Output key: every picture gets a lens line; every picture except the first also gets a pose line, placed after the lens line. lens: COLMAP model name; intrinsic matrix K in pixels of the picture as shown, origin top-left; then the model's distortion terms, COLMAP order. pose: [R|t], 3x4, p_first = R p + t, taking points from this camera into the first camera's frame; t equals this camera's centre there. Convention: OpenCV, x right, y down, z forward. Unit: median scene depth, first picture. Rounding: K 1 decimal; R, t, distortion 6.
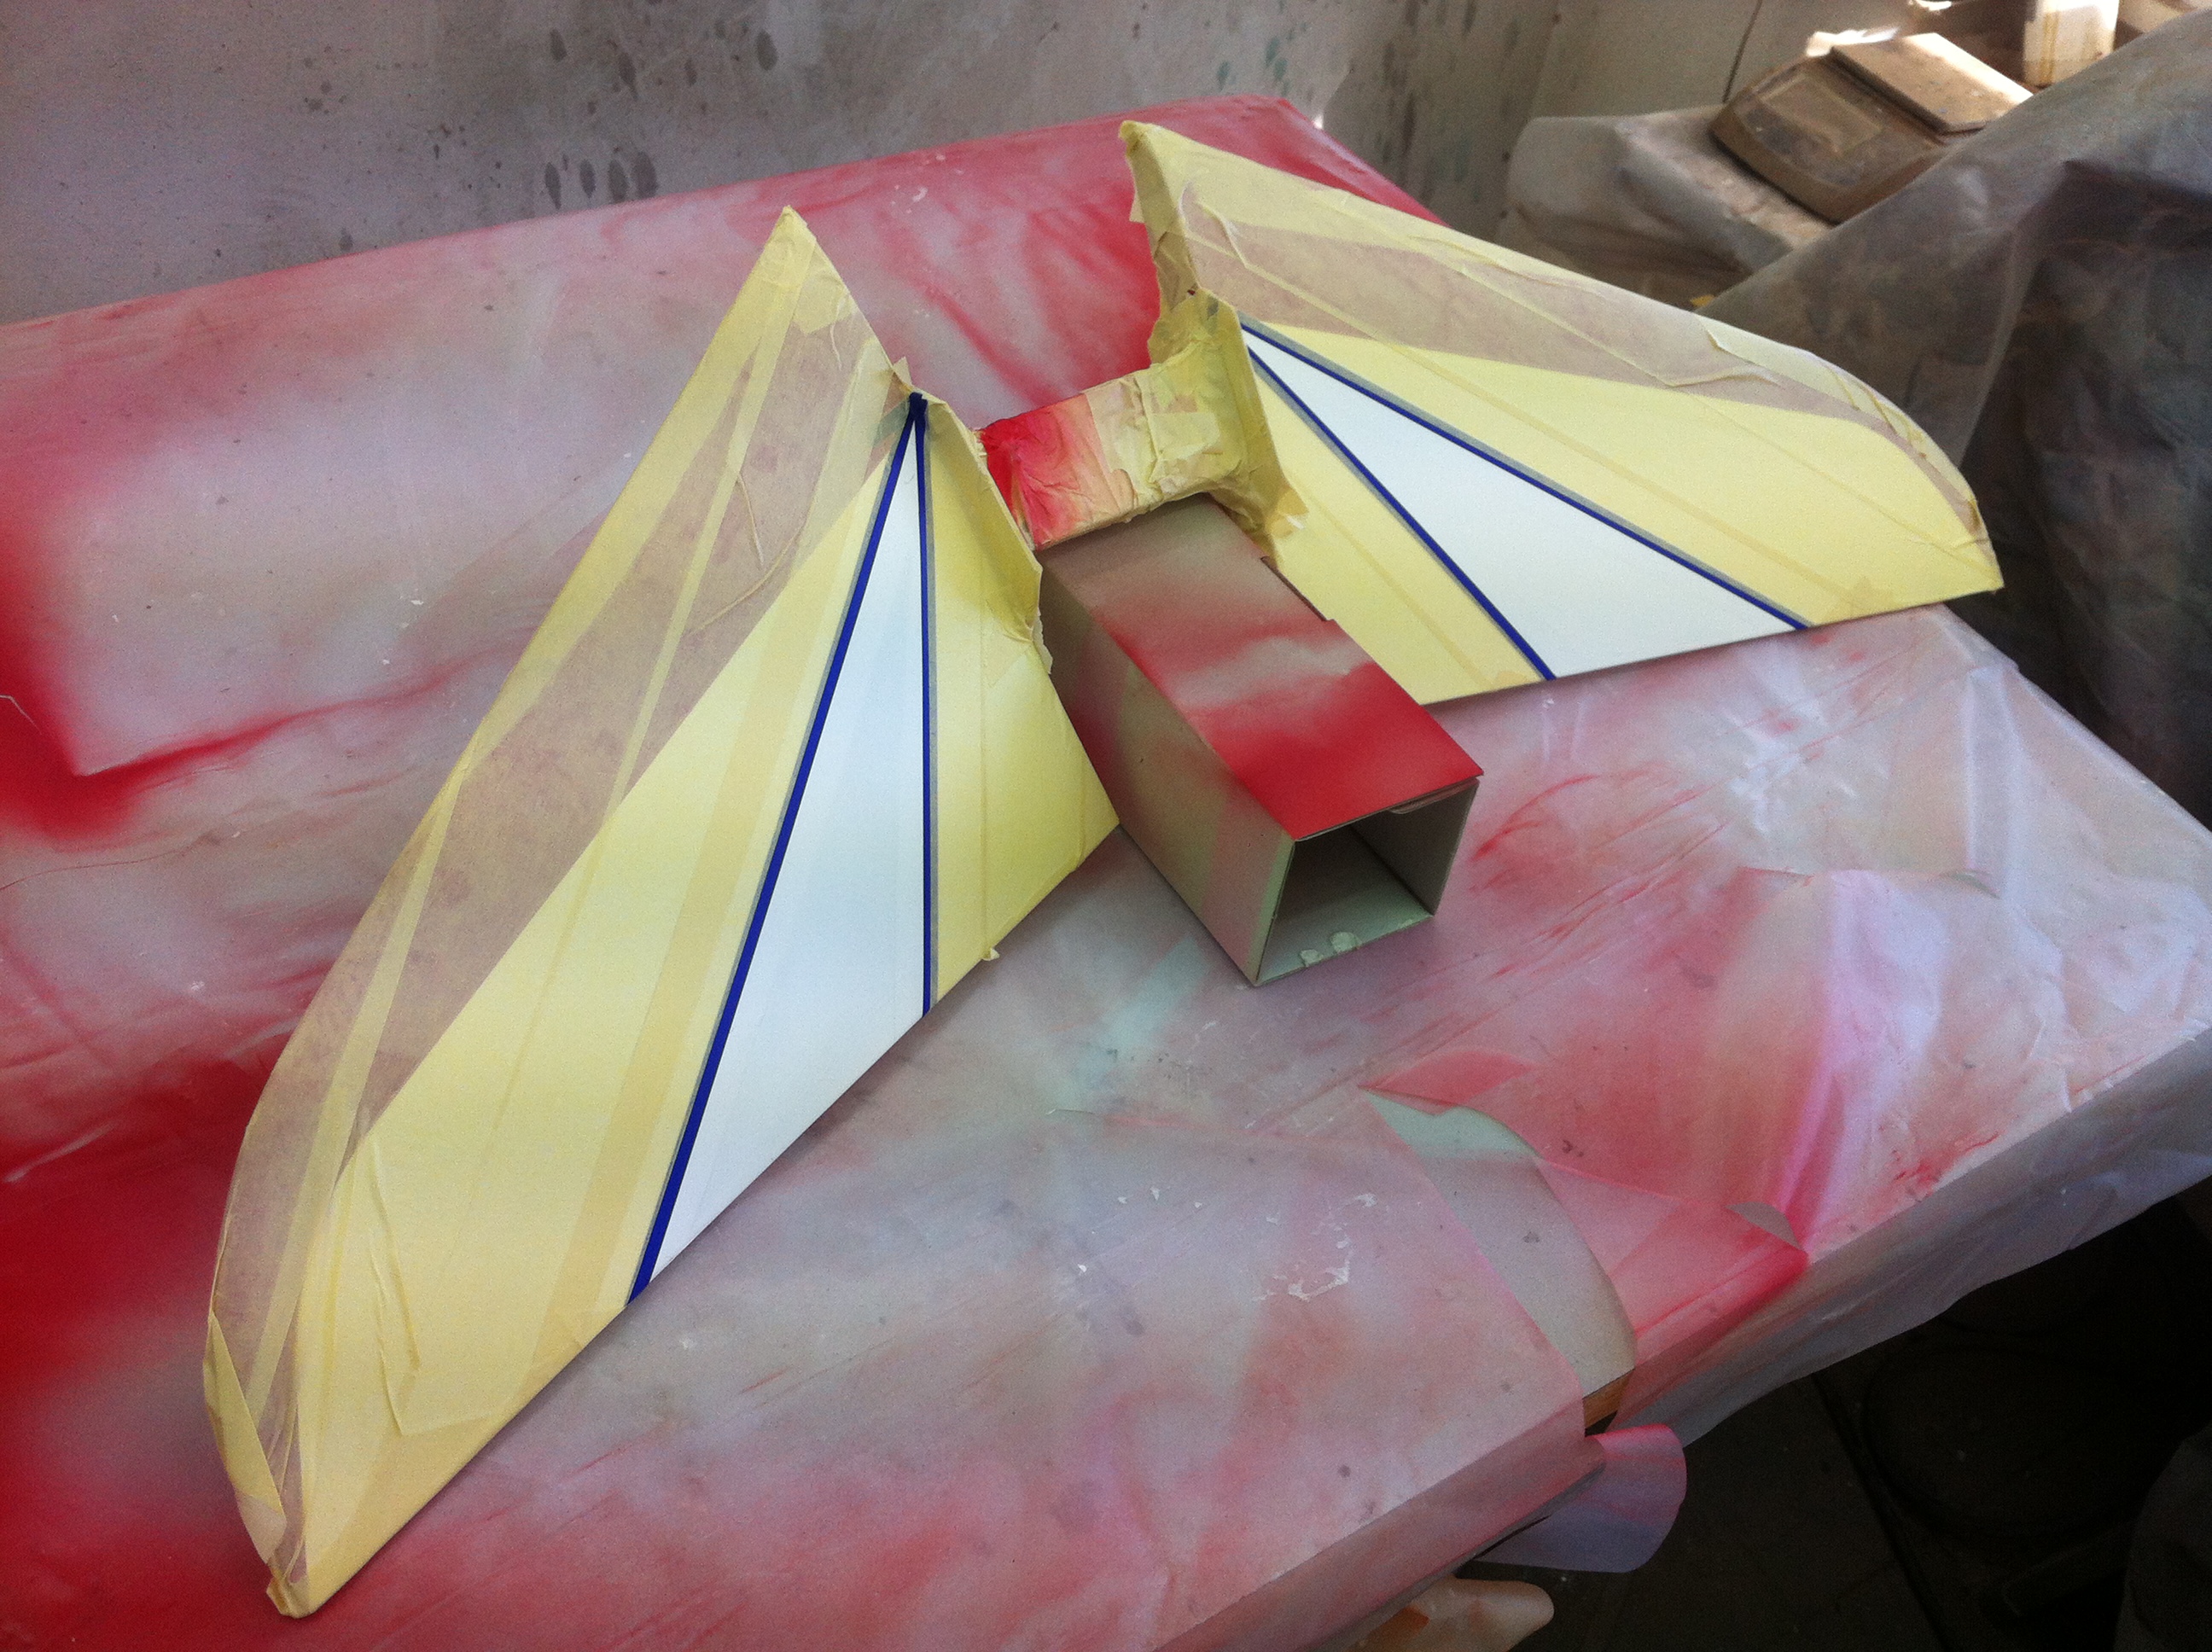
lens RADIAL K [[2205.4, 0, 1210.3], [0, 2205.4, 830.4], [0, 0, 1]] dist [0.093506, -0.322899]
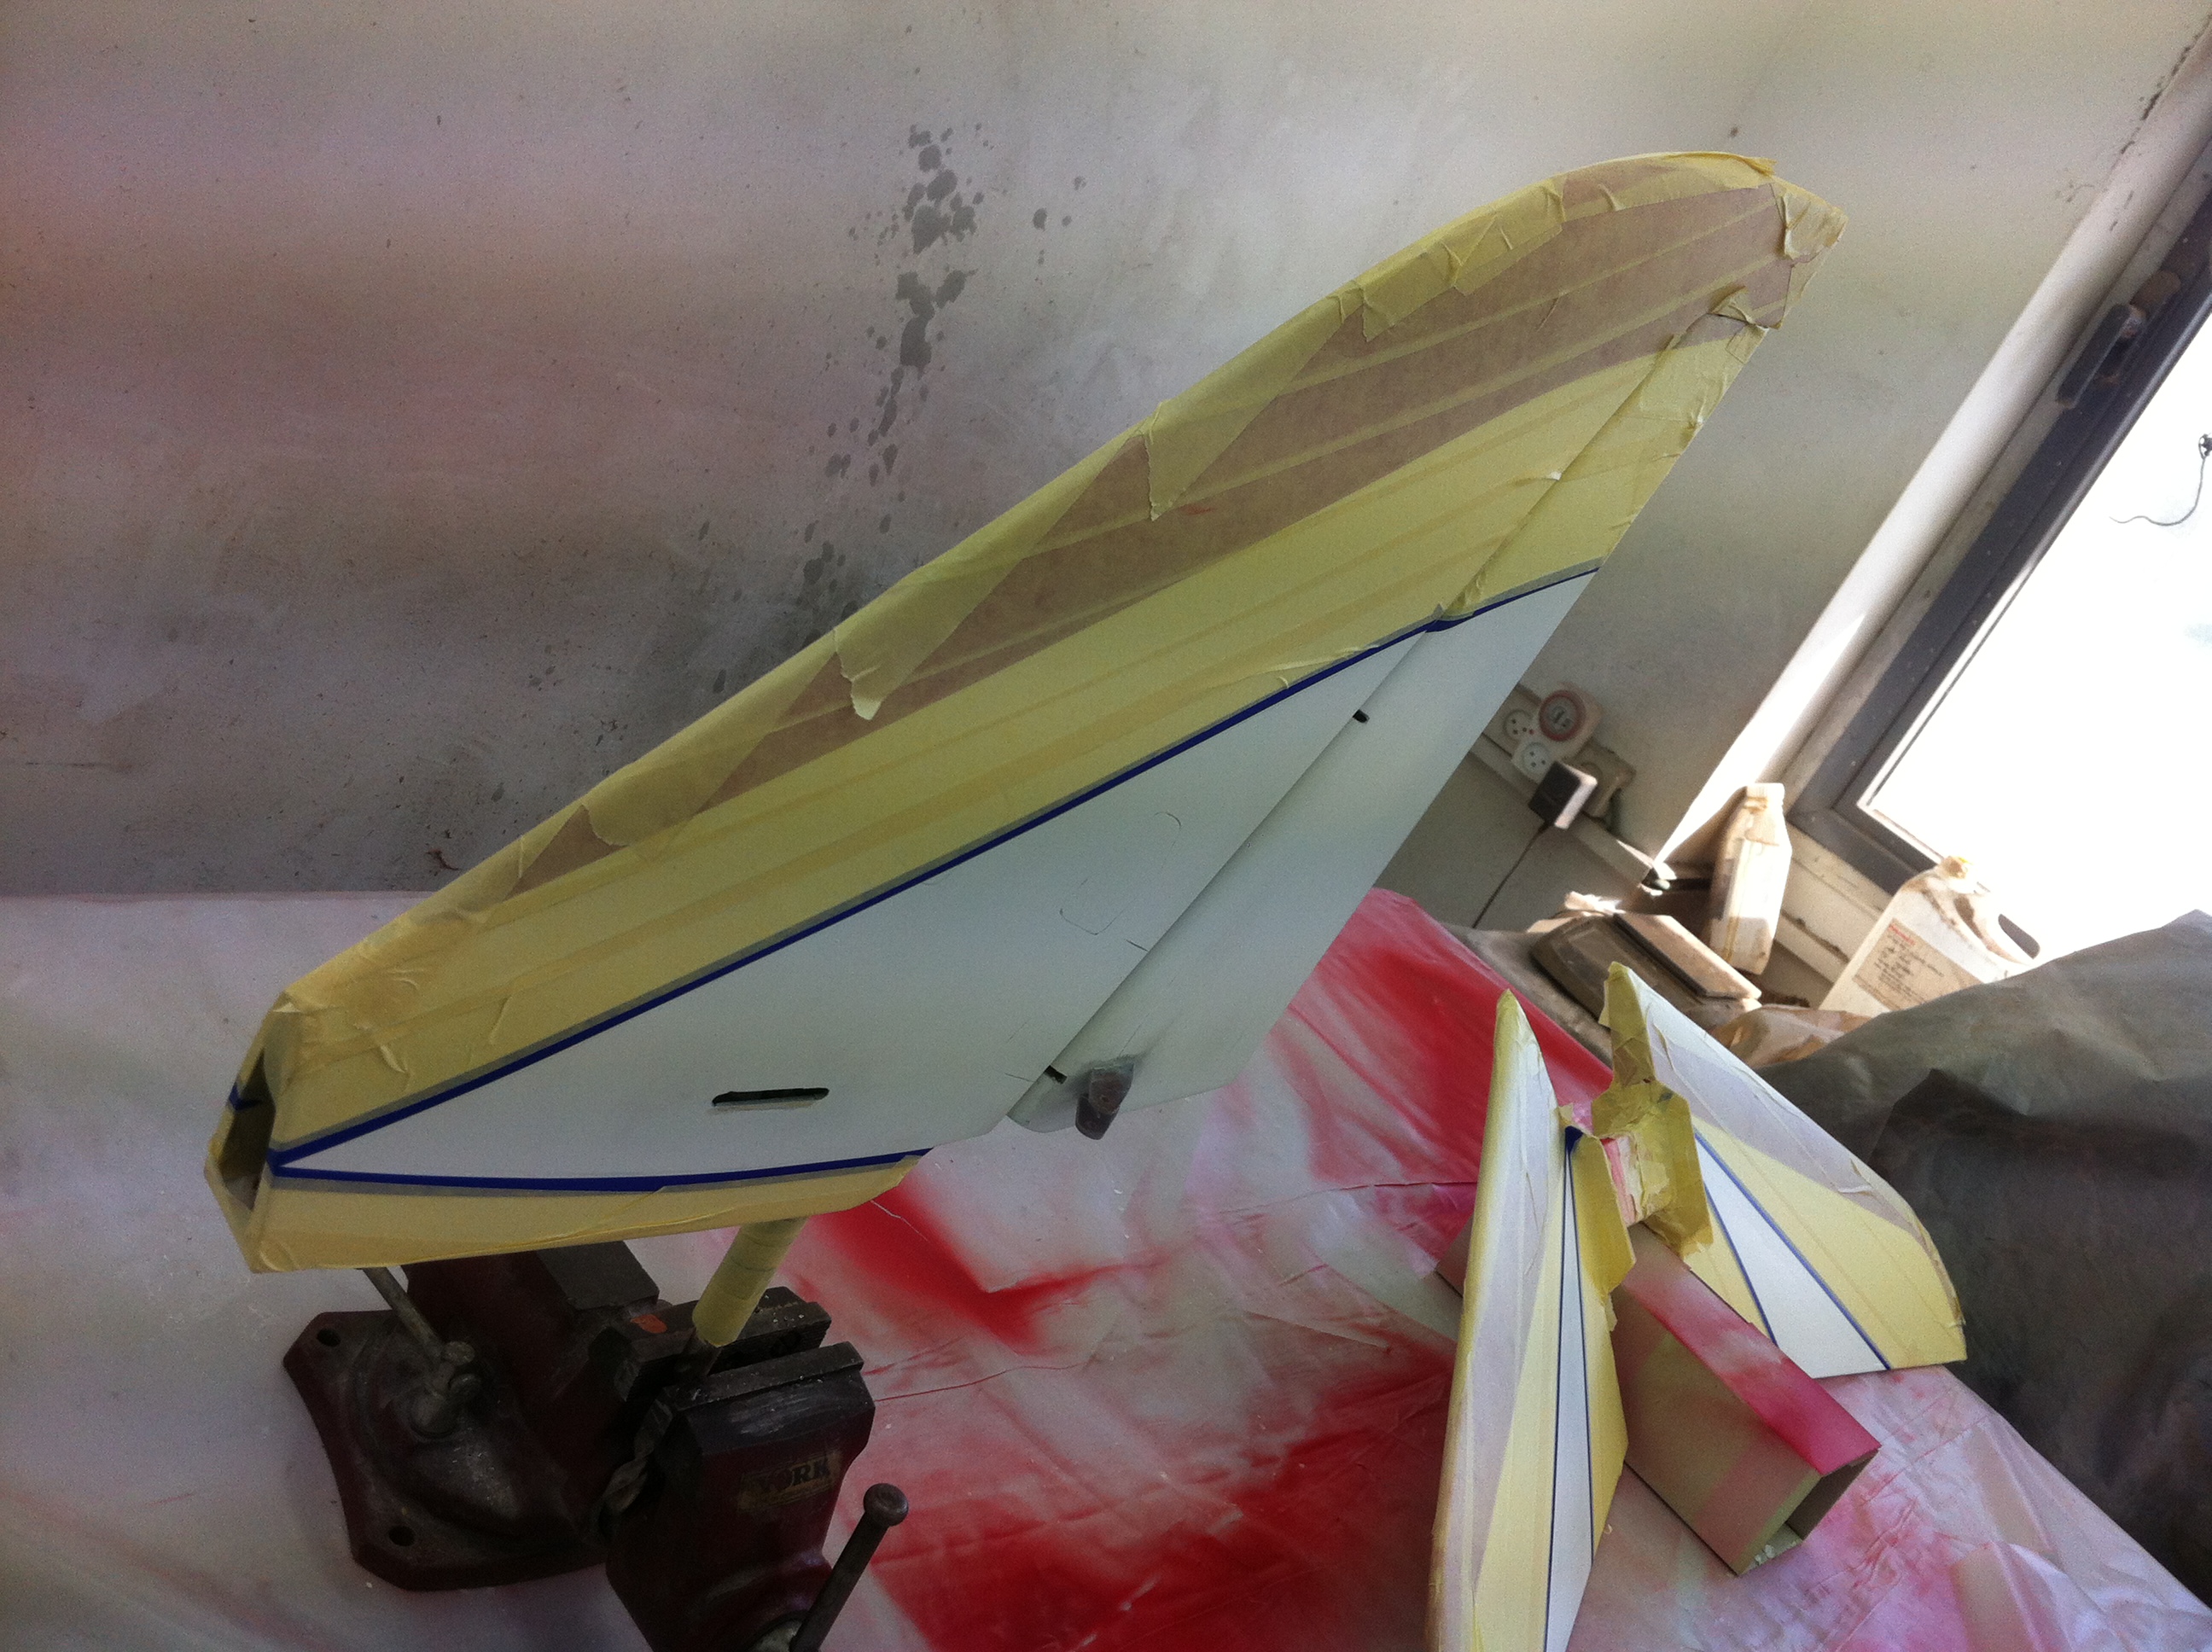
lens RADIAL K [[2288.7, 0, 1108.9], [0, 2288.7, 769.4], [0, 0, 1]] dist [0.131584, -0.385690]
pose [[0.914403, 0.237138, 0.328074, -0.508890], [-0.128587, 0.938630, -0.320062, 0.058754], [-0.383838, 0.250479, 0.888779, -0.166428]]
